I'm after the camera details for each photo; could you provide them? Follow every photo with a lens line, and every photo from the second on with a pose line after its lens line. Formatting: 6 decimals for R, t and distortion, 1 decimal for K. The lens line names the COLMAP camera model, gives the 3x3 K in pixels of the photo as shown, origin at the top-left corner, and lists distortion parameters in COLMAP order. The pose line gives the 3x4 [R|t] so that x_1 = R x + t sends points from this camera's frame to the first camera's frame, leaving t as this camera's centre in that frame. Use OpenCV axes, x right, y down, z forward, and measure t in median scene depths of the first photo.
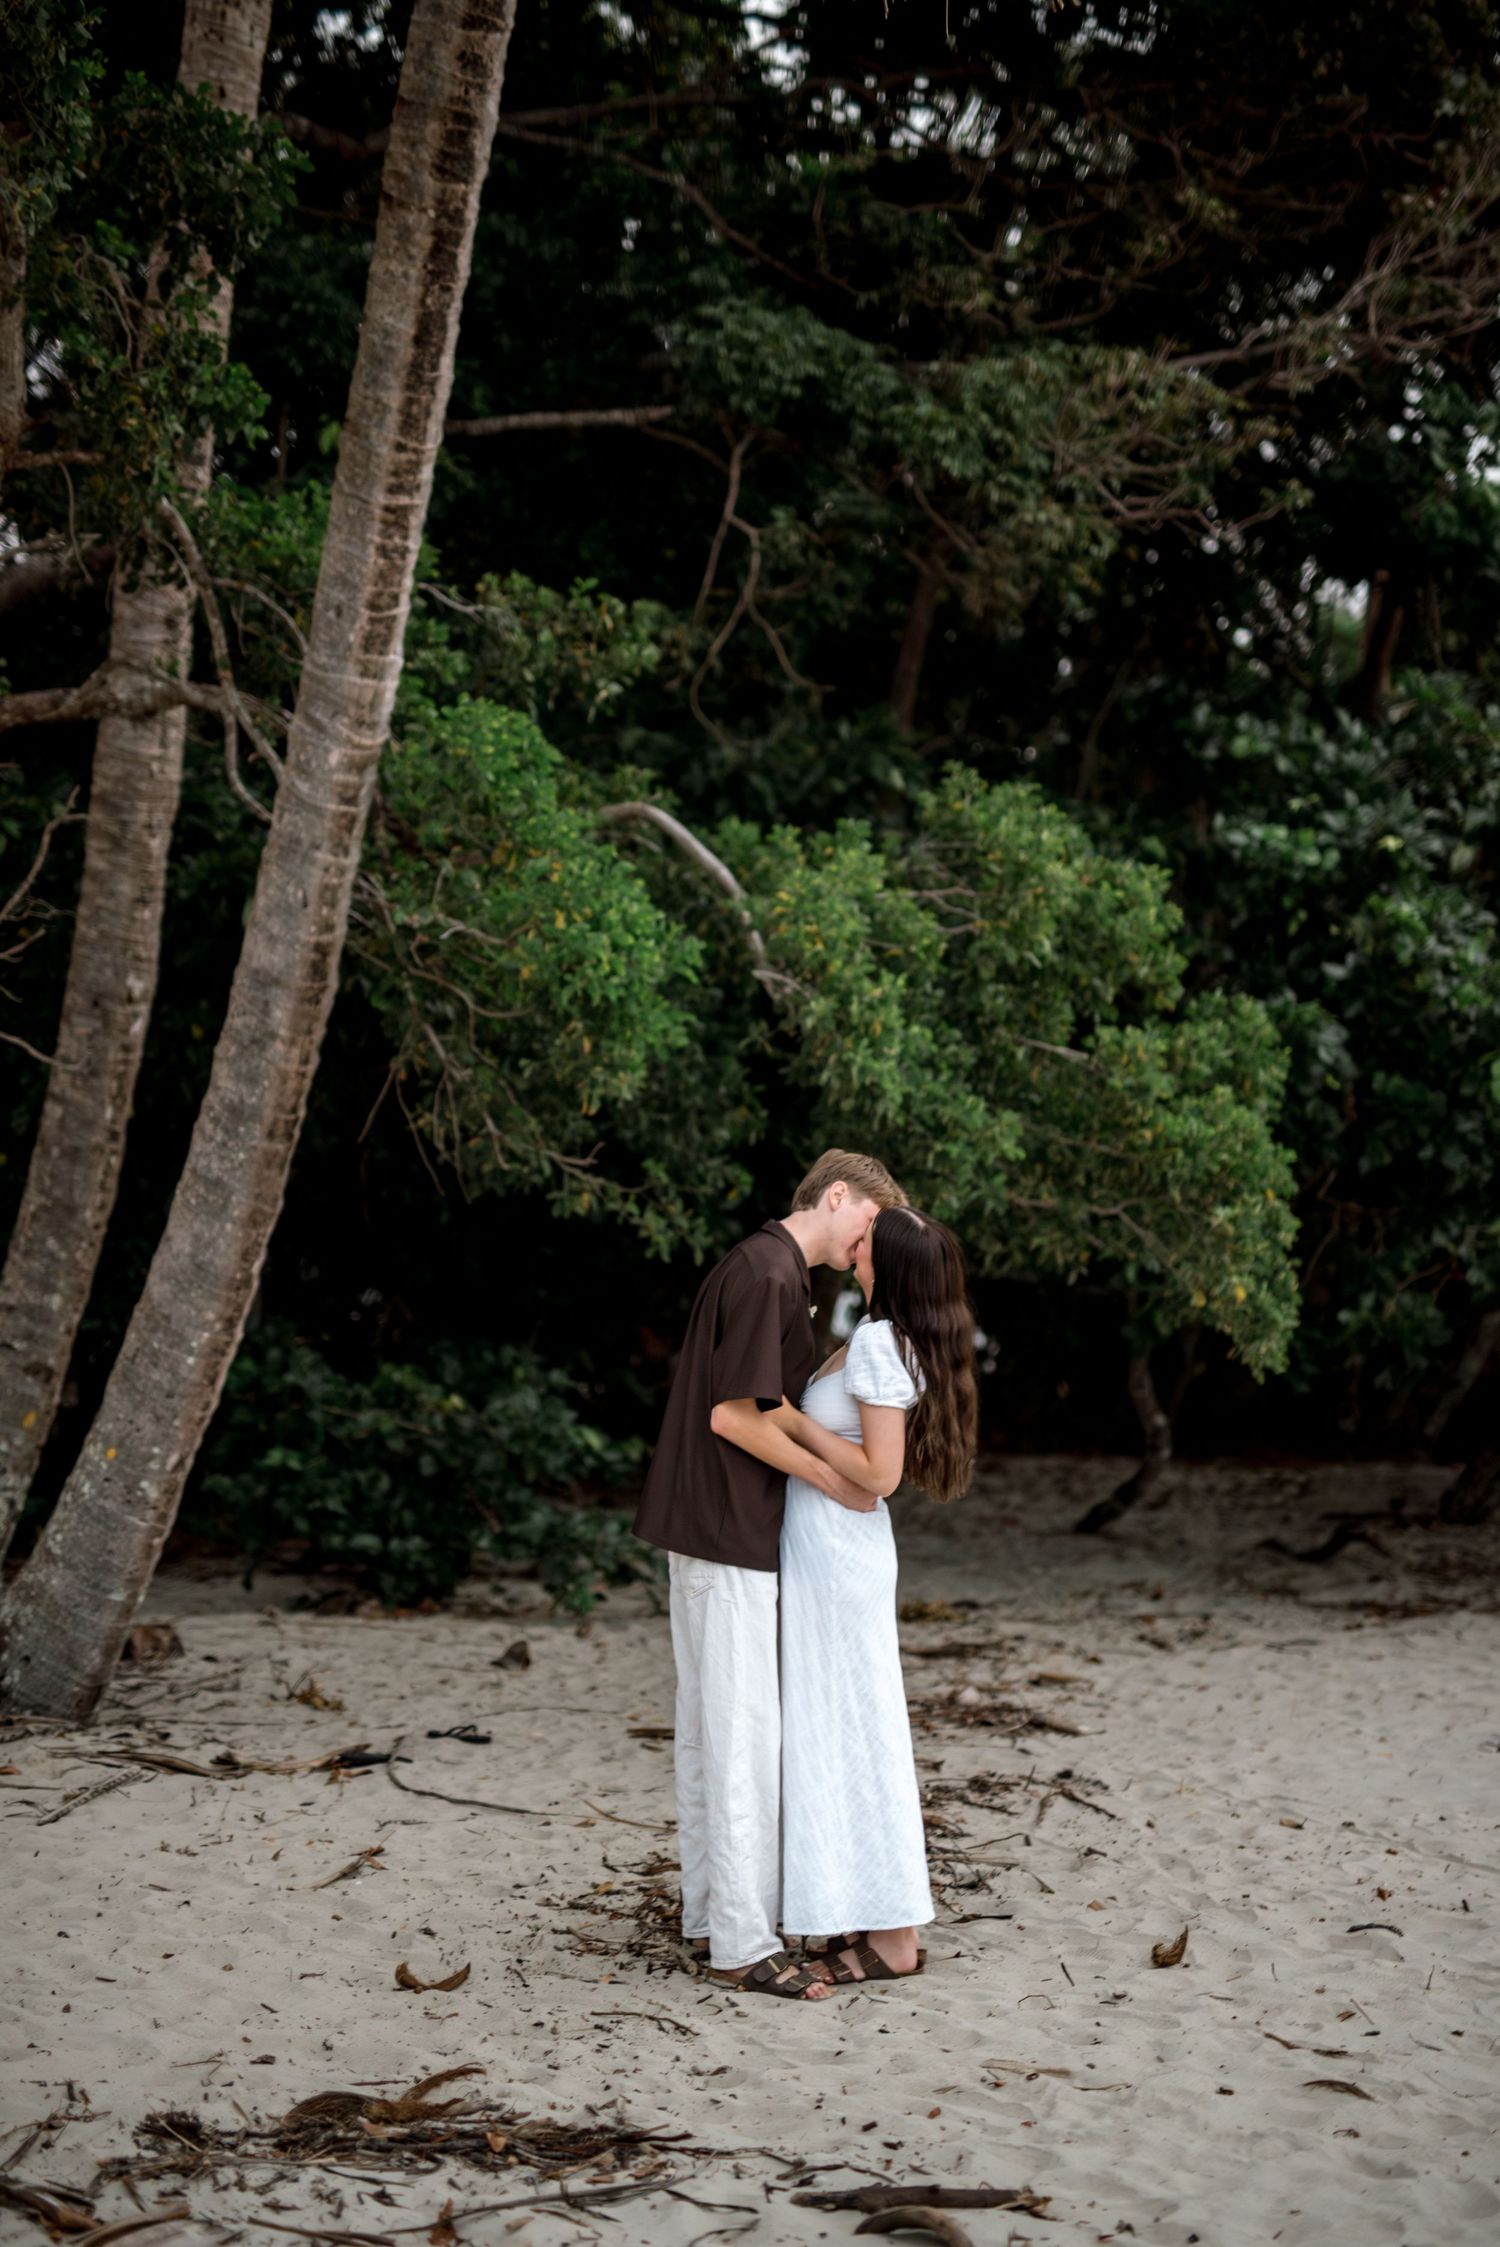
lens RADIAL K [[3212.6, 0, 748.1], [0, 3212.6, 1103.5], [0, 0, 1]] dist [0.007888, 0.021460]
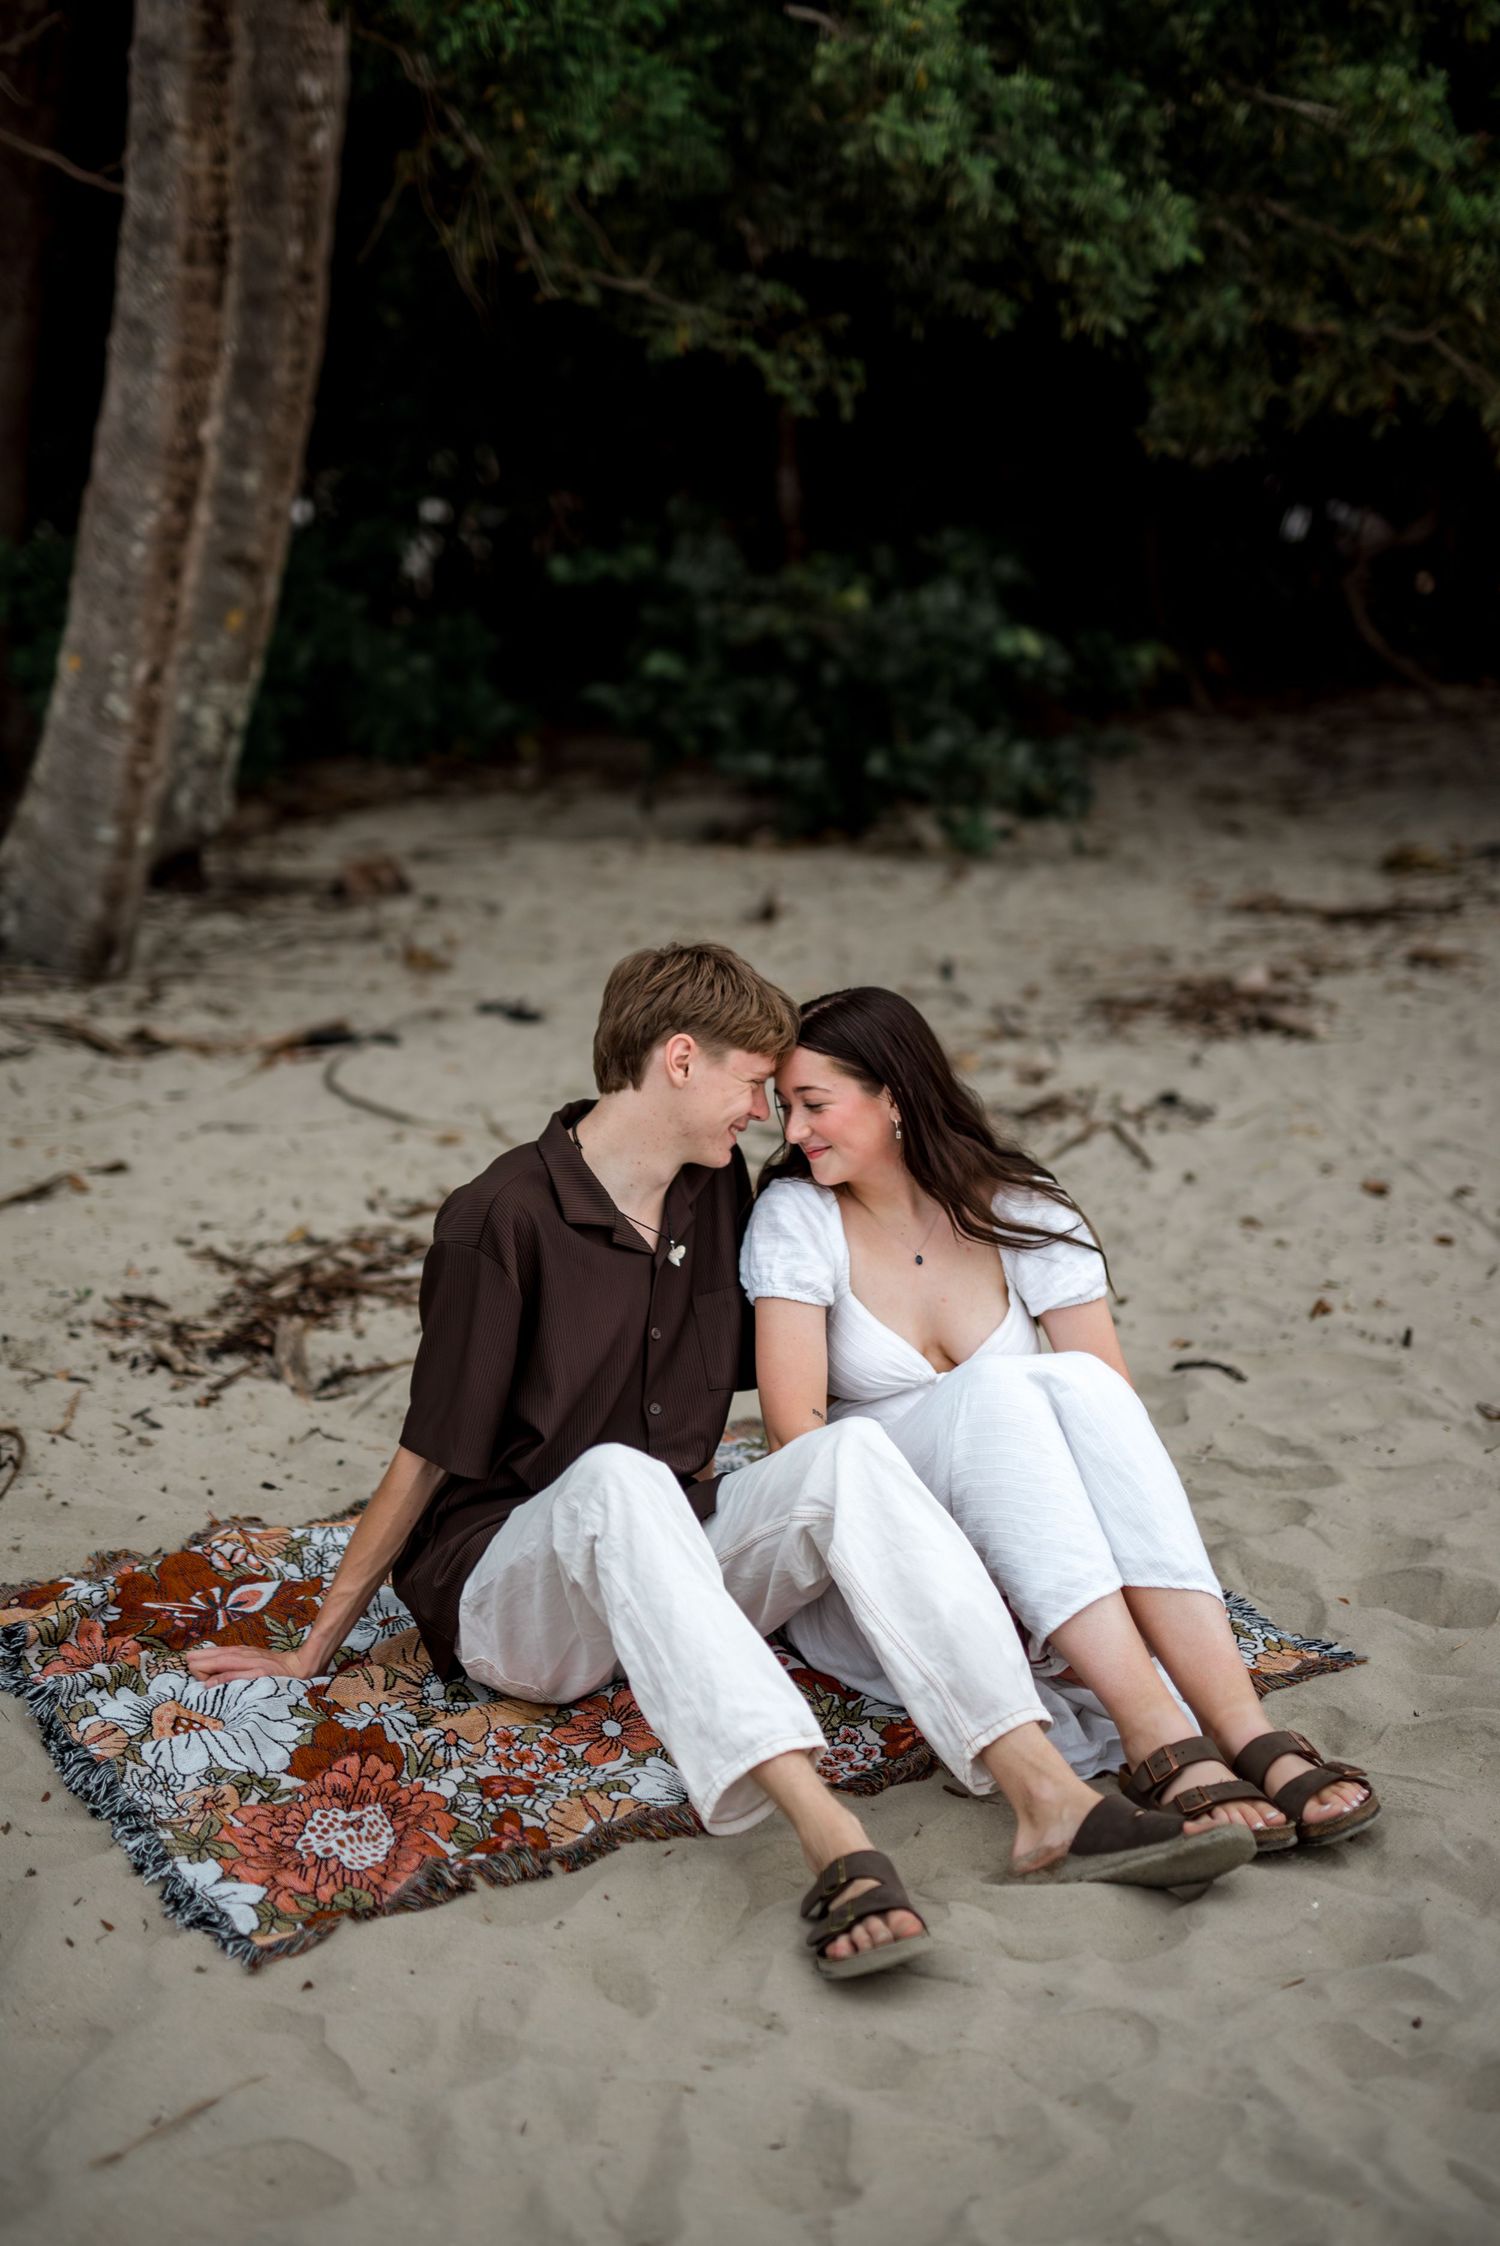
lens RADIAL K [[3349.5, 0, 718.2], [0, 3349.5, 1099.0], [0, 0, 1]] dist [0.000912, 0.033923]
pose [[0.944667, 0.048759, -0.324388, 0.238488], [0.030328, 0.971674, 0.234373, 0.020365], [0.326627, -0.231243, 0.916429, 0.232254]]
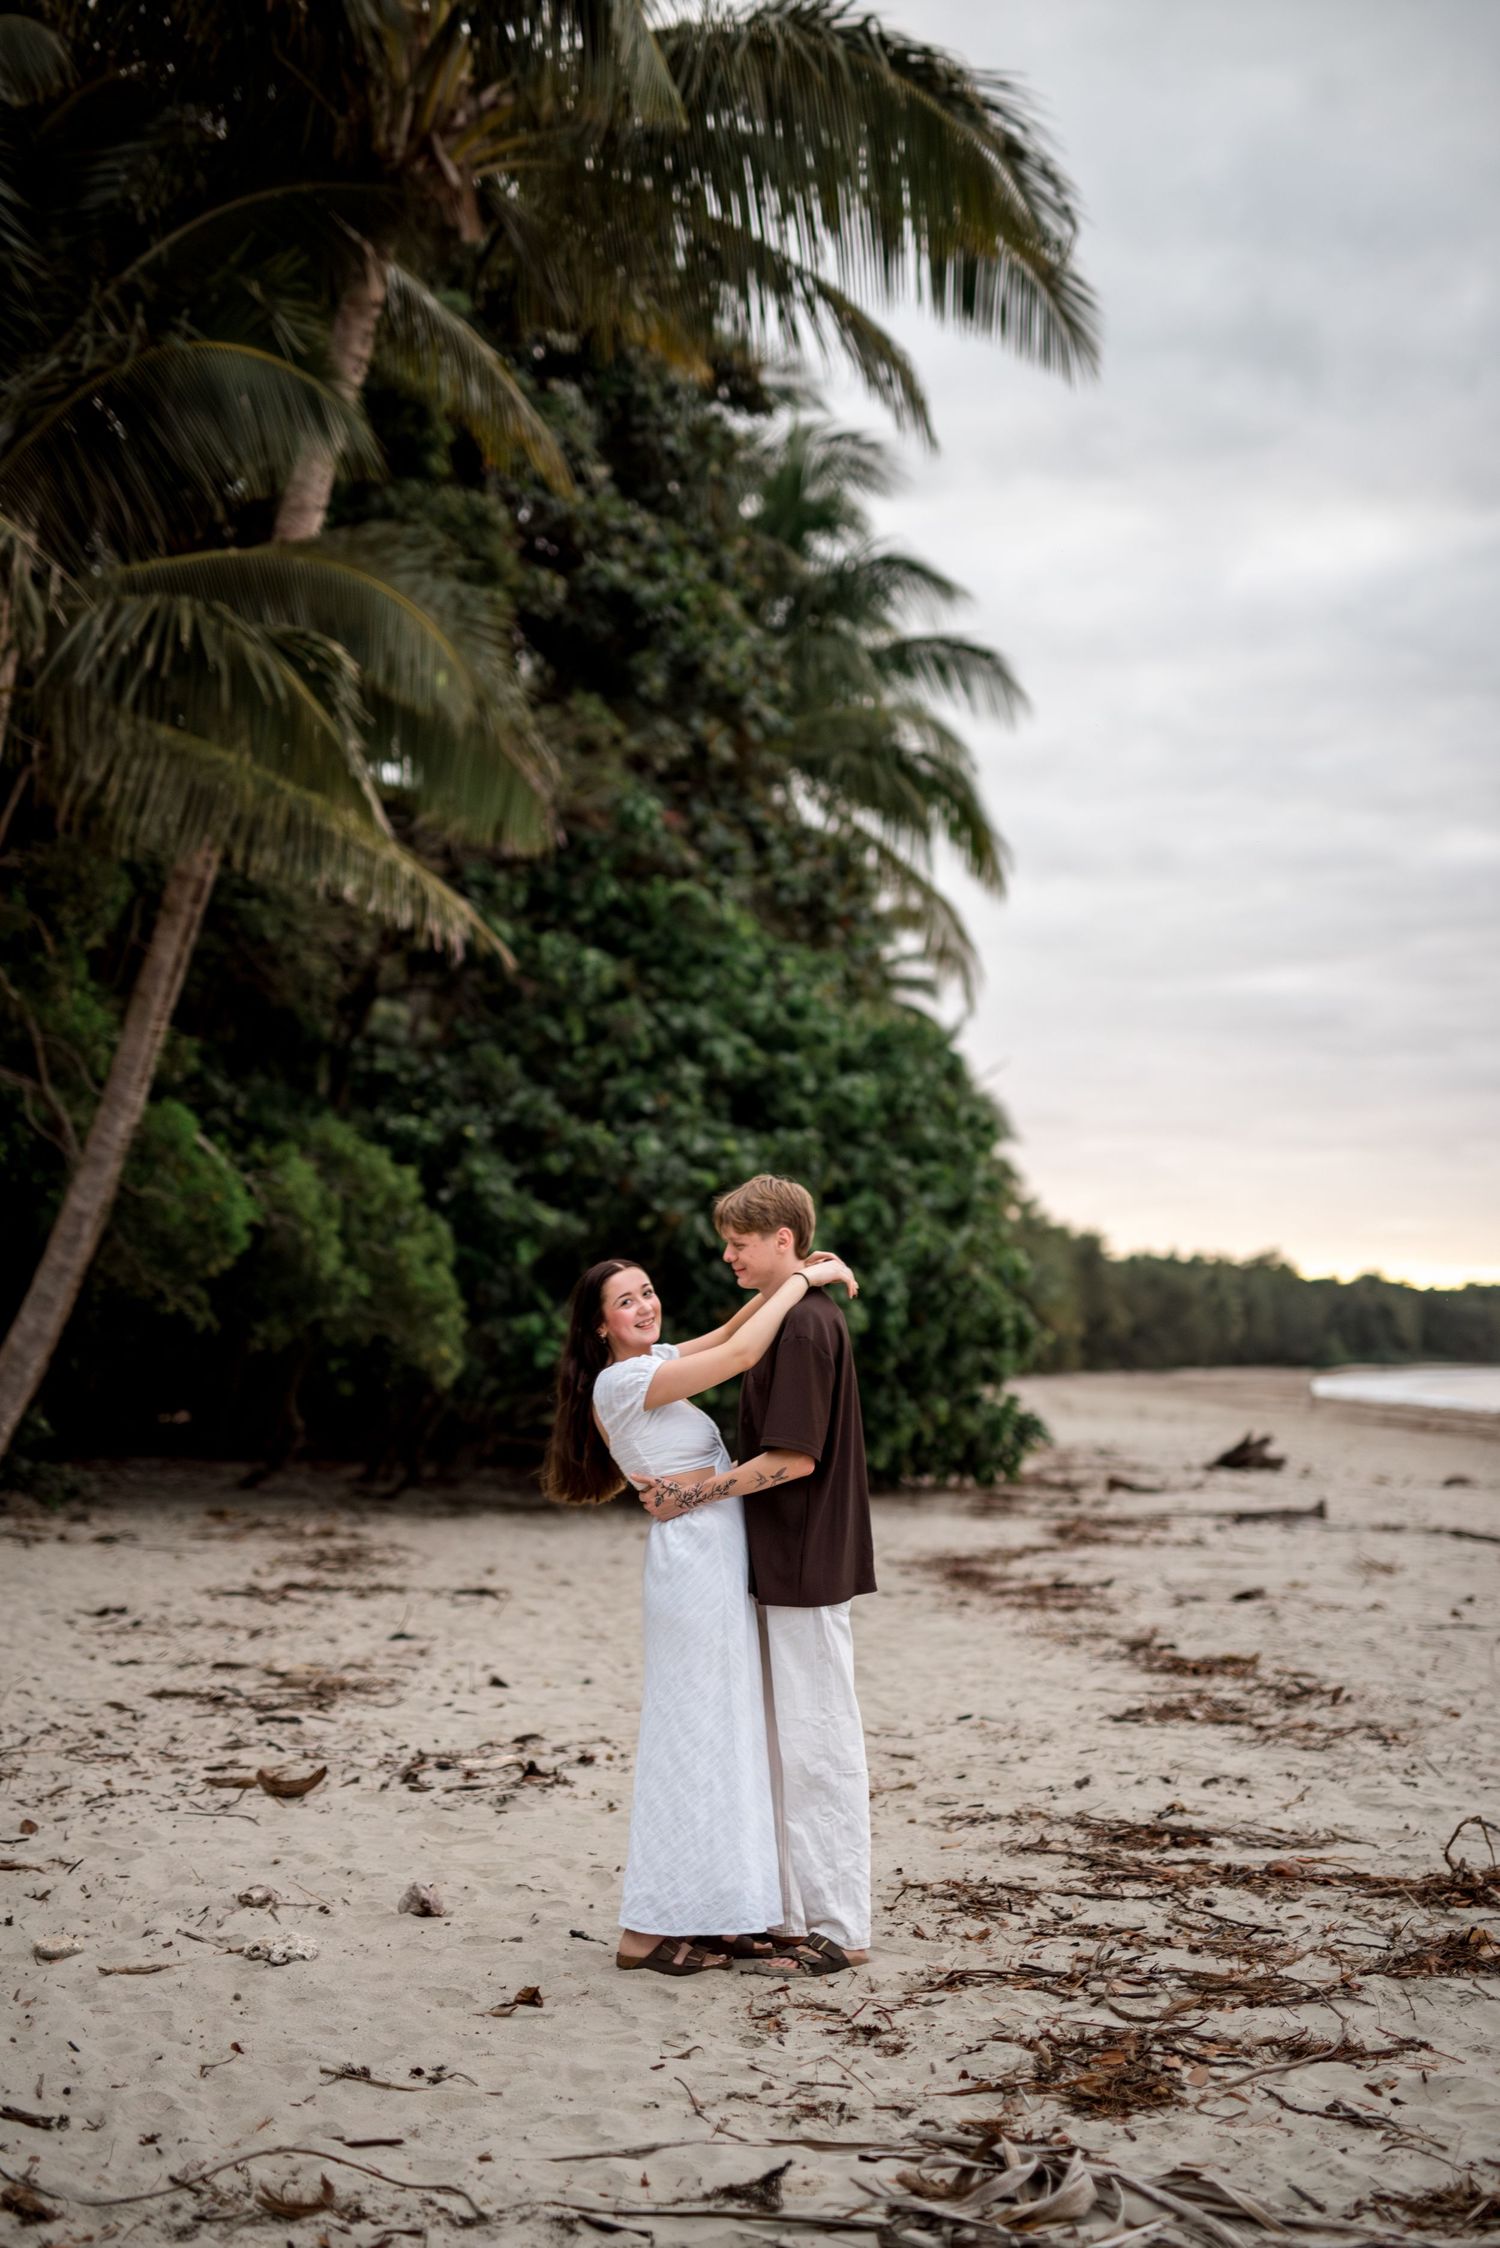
lens RADIAL K [[3203.6, 0, 714.4], [0, 3203.6, 1113.7], [0, 0, 1]] dist [0.000278, 0.023465]
pose [[0.931853, 0.046213, 0.359882, -0.542716], [-0.040280, 0.998901, -0.023972, -0.071147], [-0.360594, 0.007843, 0.932690, -1.327723]]
